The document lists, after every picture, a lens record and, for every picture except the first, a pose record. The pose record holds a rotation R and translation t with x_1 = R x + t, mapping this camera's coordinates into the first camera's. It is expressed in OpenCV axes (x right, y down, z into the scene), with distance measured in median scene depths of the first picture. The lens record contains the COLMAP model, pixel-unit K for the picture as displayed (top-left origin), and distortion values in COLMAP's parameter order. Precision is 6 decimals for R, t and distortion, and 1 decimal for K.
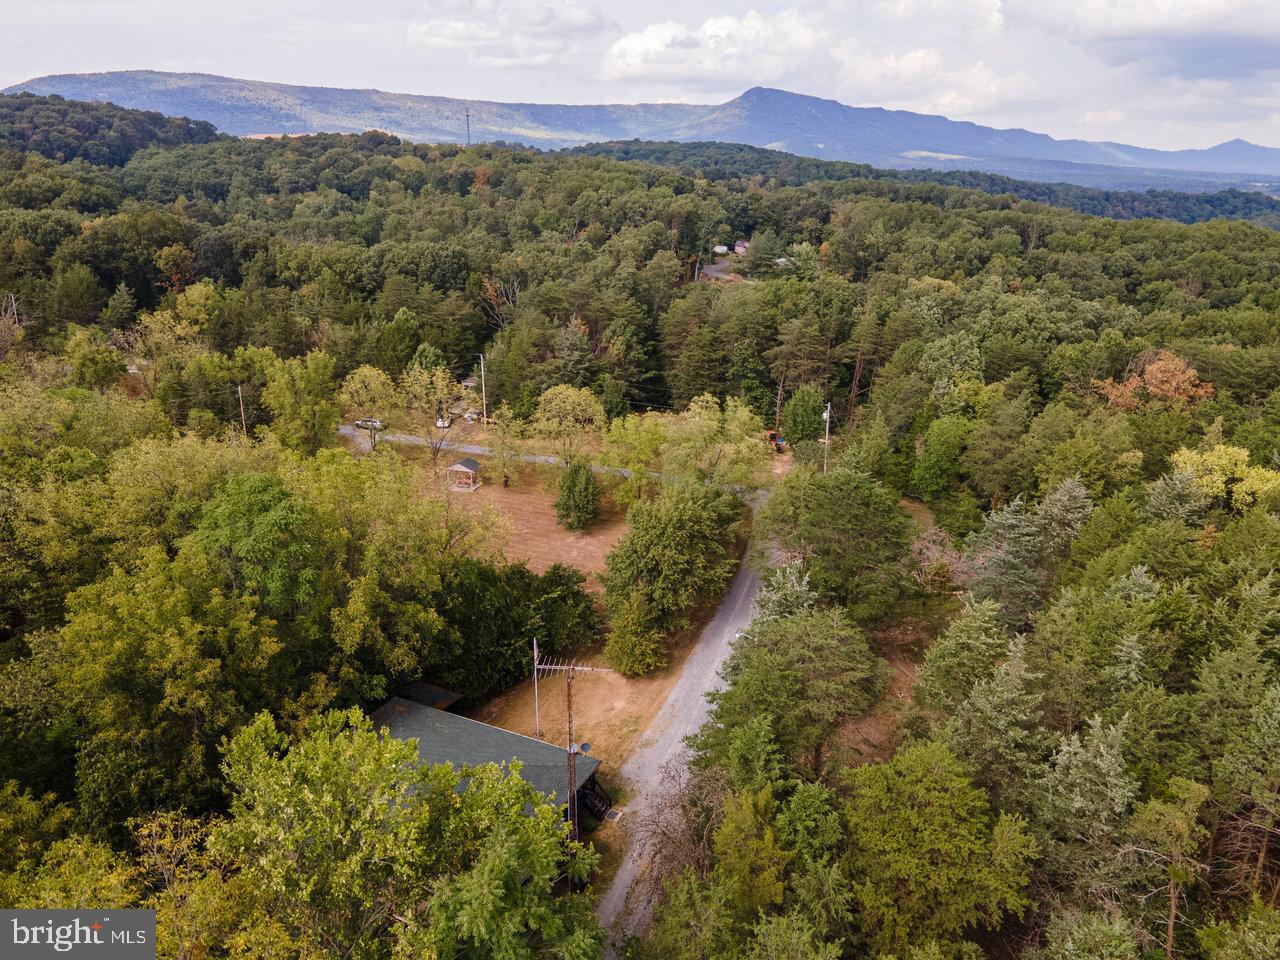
lens RADIAL K [[915.8, 0, 640.0], [0, 915.8, 480.0], [0, 0, 1]] dist [0.025031, 0.006520]
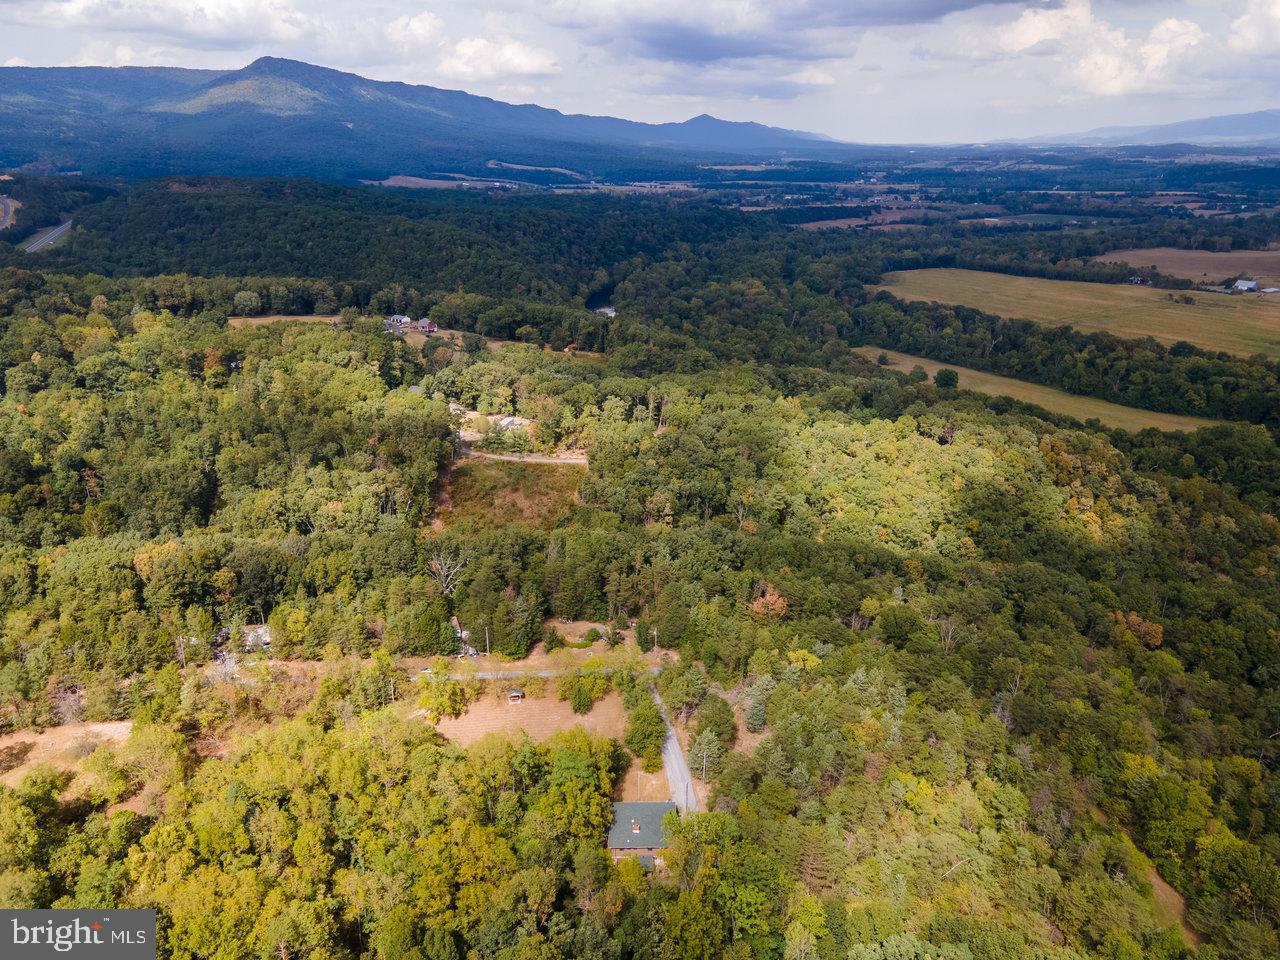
lens RADIAL K [[911.6, 0, 640.0], [0, 911.6, 480.0], [0, 0, 1]] dist [0.001892, 0.061817]
pose [[0.886976, -0.163847, 0.431772, -0.546216], [0.146506, 0.986484, 0.073384, -0.445659], [-0.437960, -0.001832, 0.898993, -0.773696]]
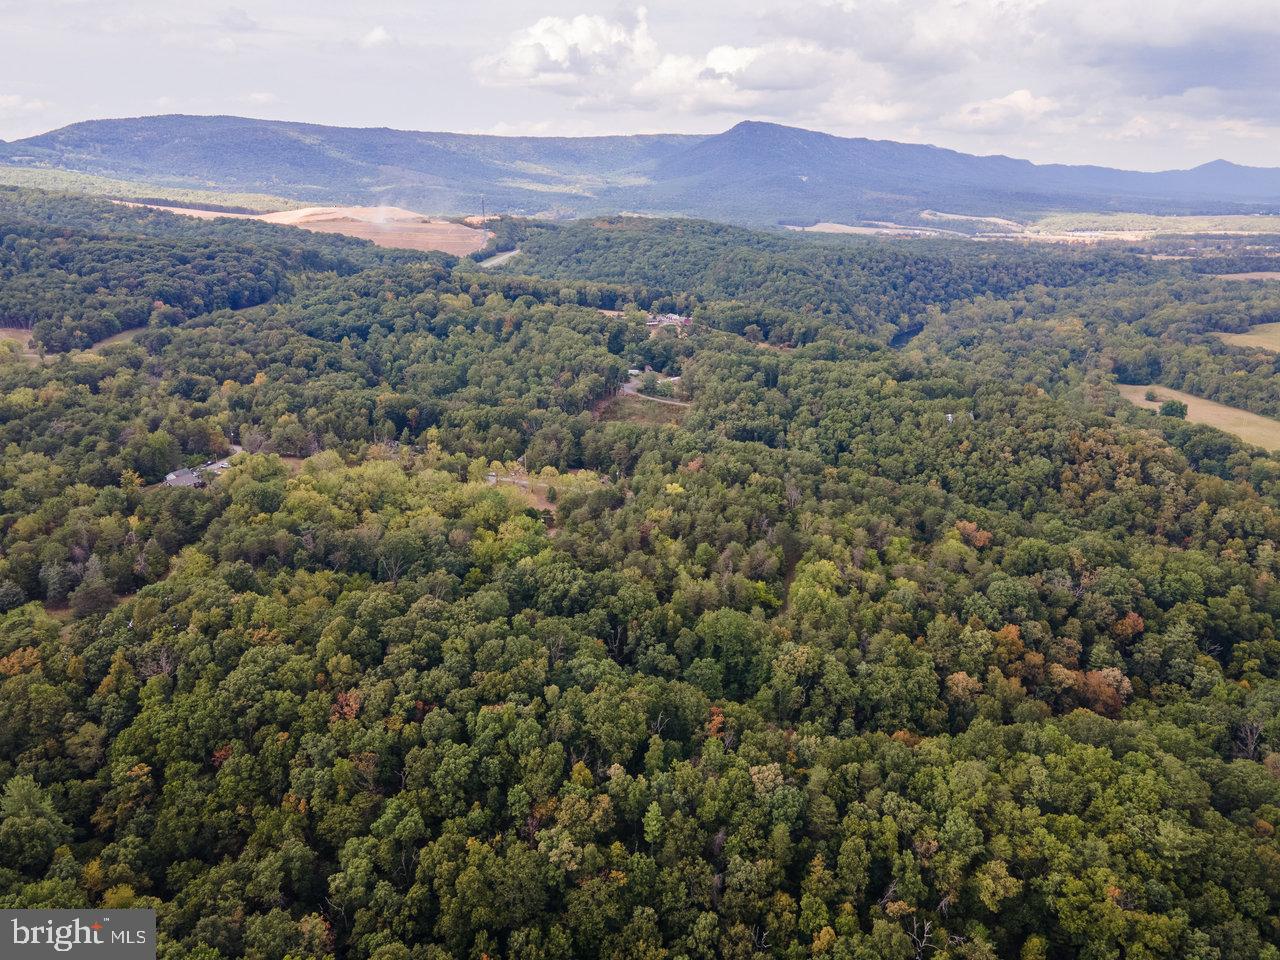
lens RADIAL K [[915.8, 0, 640.0], [0, 915.8, 480.0], [0, 0, 1]] dist [0.025031, 0.006520]
pose [[0.999994, -0.003167, -0.001175, 0.205131], [0.003149, 0.999886, -0.014764, 0.009206], [0.001222, 0.014760, 0.999890, -1.907687]]
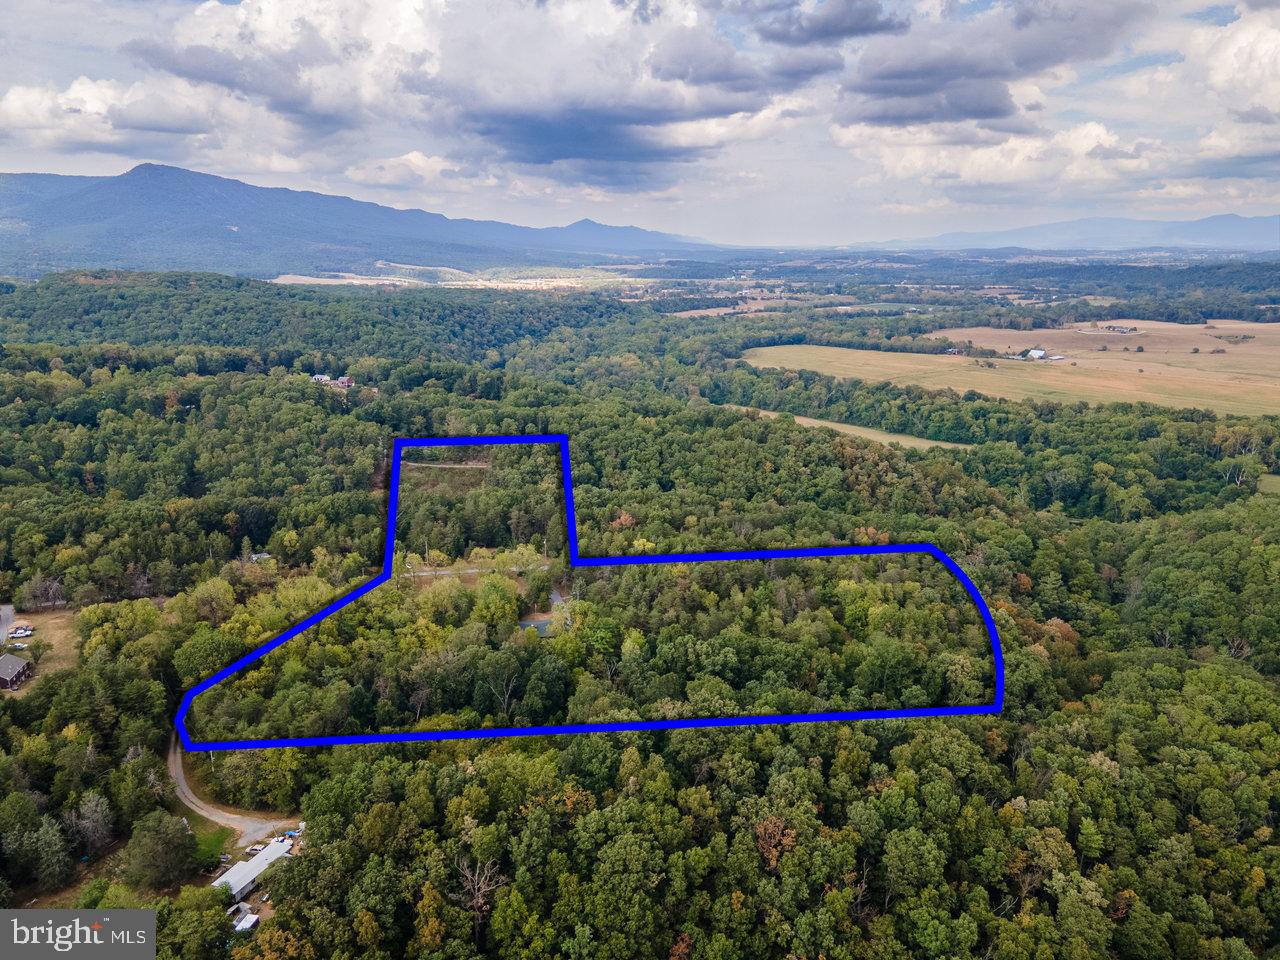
lens RADIAL K [[915.8, 0, 640.0], [0, 915.8, 480.0], [0, 0, 1]] dist [0.025031, 0.006520]
pose [[0.824535, -0.146984, 0.546386, -0.934556], [0.182468, 0.983152, -0.010879, -0.140371], [-0.535581, 0.108668, 0.837463, -1.461428]]
